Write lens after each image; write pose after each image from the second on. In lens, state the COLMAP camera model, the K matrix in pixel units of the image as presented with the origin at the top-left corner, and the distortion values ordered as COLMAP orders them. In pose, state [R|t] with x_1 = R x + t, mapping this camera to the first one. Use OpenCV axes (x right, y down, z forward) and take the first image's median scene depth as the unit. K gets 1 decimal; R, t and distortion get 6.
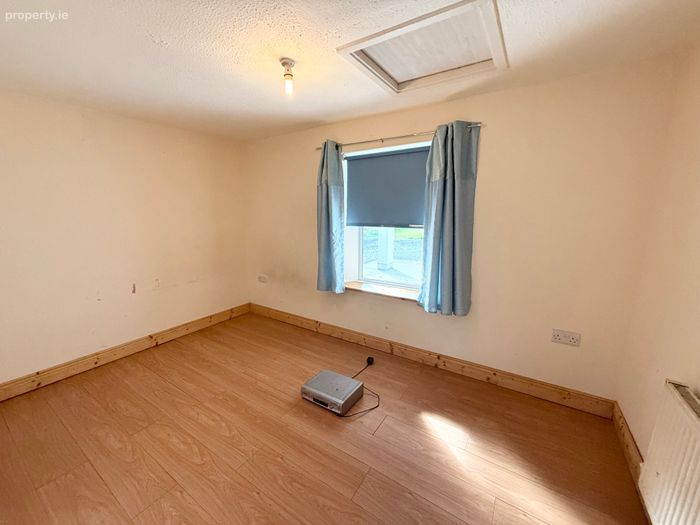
lens RADIAL K [[279.2, 0, 348.3], [0, 279.2, 264.7], [0, 0, 1]] dist [-0.006475, 0.000687]
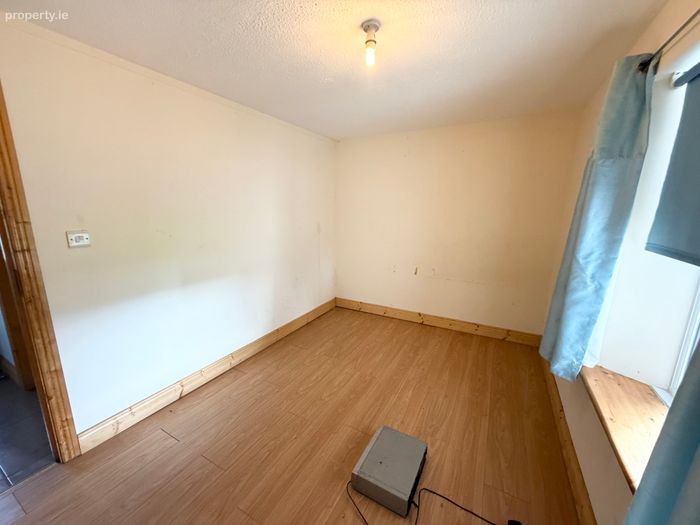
lens RADIAL K [[279.2, 0, 347.4], [0, 279.2, 264.1], [0, 0, 1]] dist [-0.006475, 0.000687]
pose [[0.064447, 0.206067, -0.976413, 0.393137], [-0.196145, 0.961977, 0.190074, -0.114594], [0.978455, 0.179269, 0.102416, 0.544971]]
